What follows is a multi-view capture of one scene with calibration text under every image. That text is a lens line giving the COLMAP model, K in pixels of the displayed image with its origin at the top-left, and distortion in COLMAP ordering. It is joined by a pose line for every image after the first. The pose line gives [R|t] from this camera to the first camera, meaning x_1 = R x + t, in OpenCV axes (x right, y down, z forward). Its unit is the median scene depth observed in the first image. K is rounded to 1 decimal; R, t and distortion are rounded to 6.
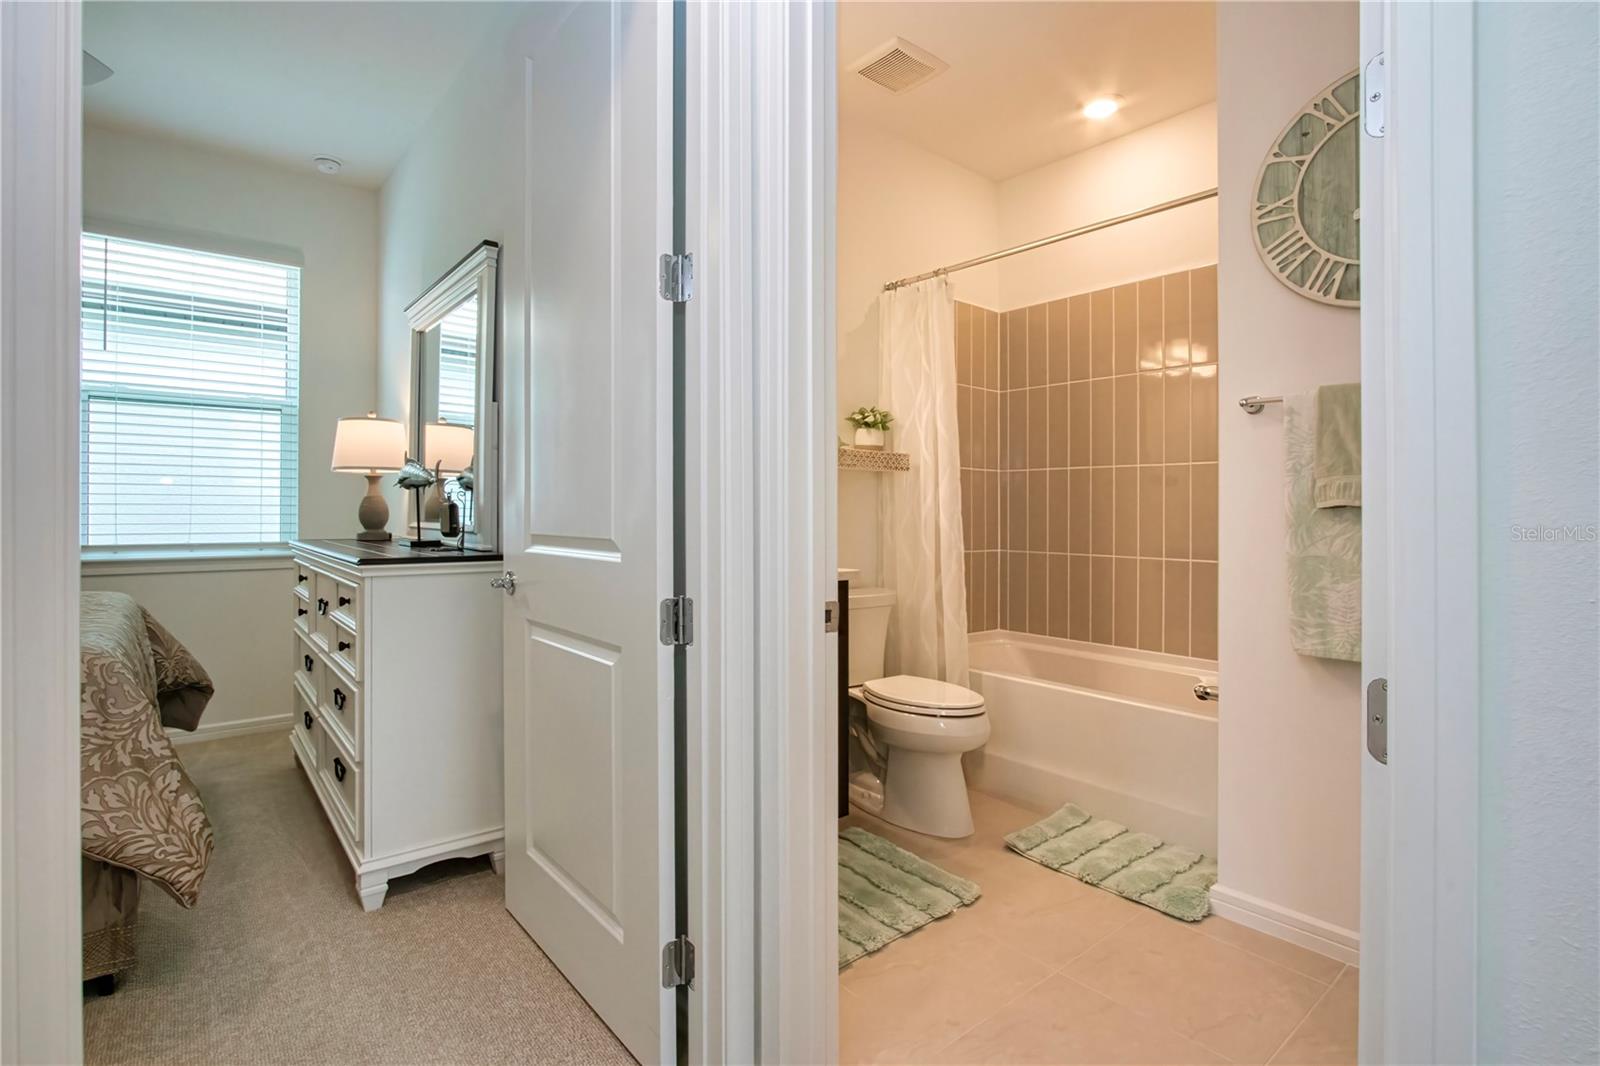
lens RADIAL K [[765.1, 0, 797.1], [0, 765.1, 520.0], [0, 0, 1]] dist [-0.014396, 0.001909]
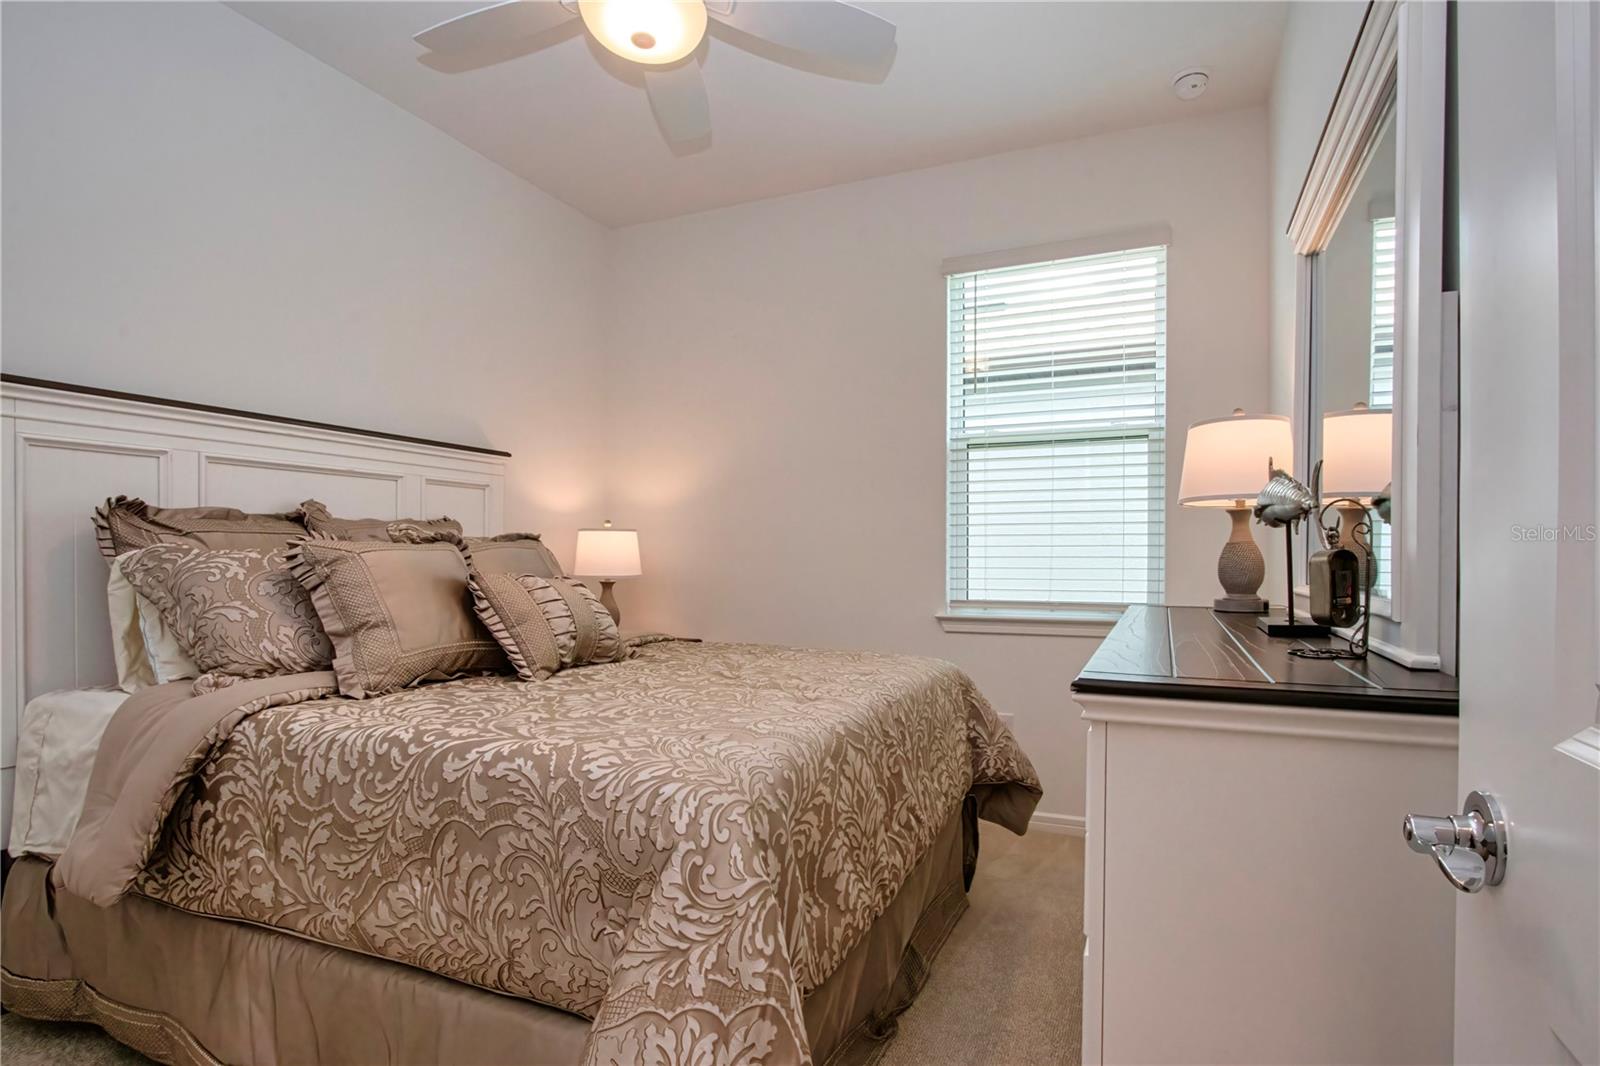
lens RADIAL K [[765.1, 0, 845.2], [0, 765.1, 557.4], [0, 0, 1]] dist [-0.014396, 0.001909]
pose [[0.466784, -0.005813, -0.884352, -0.170703], [-0.008968, 0.999896, -0.011306, -0.009431], [0.884326, 0.013208, 0.466683, 0.473477]]
